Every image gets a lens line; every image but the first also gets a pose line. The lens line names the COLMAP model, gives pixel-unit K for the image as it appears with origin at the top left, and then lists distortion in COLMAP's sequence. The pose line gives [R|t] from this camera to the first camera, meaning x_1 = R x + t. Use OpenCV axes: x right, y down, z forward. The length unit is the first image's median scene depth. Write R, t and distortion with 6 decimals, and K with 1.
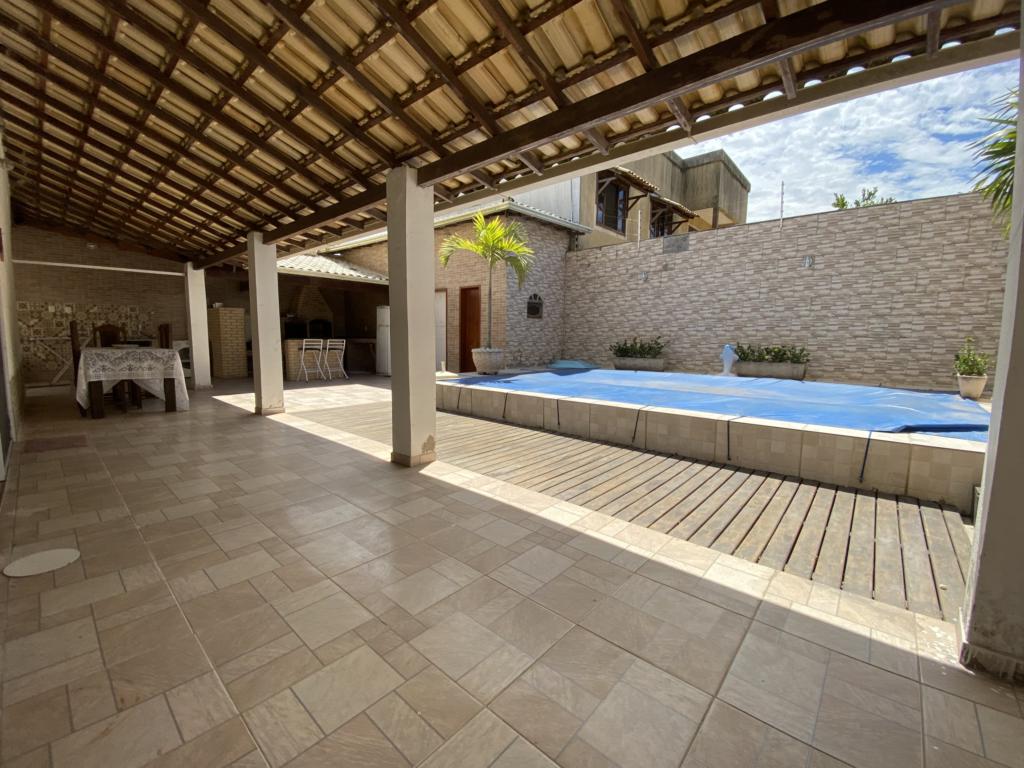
lens RADIAL K [[419.5, 0, 512.0], [0, 419.5, 384.0], [0, 0, 1]] dist [0.017030, -0.017577]
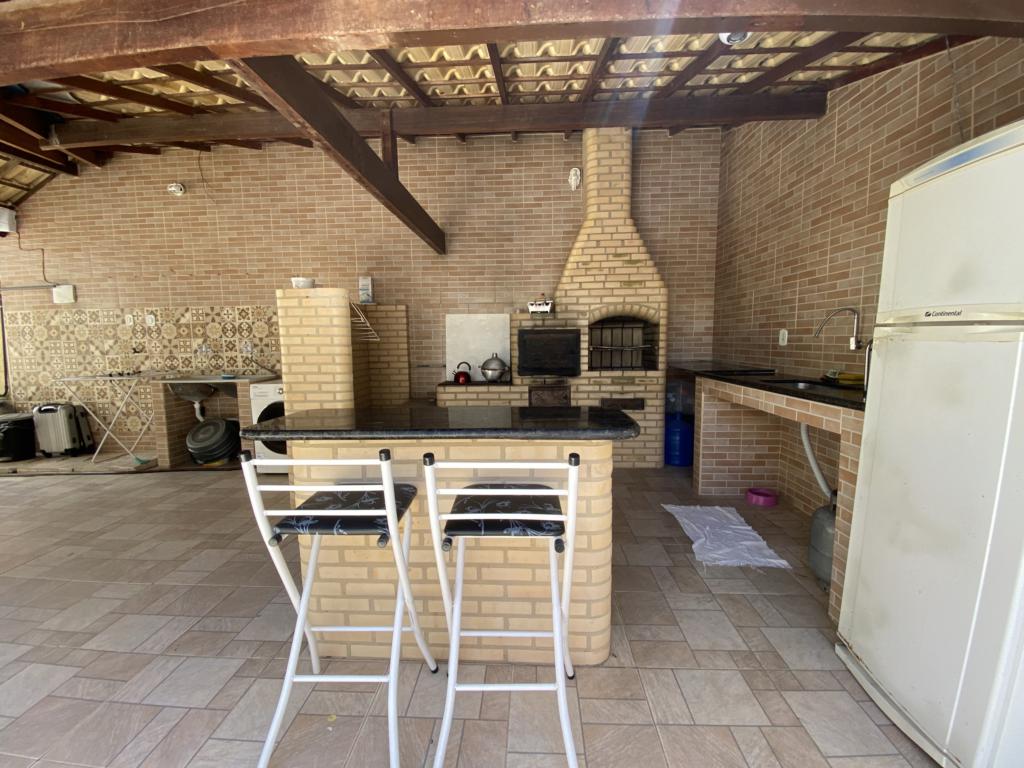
lens RADIAL K [[407.2, 0, 511.3], [0, 407.2, 398.9], [0, 0, 1]] dist [-0.000767, -0.000101]
pose [[0.633897, 0.096644, -0.767355, -0.365363], [-0.066692, 0.995297, 0.070260, -0.144240], [0.770537, 0.006639, 0.637361, 1.016029]]
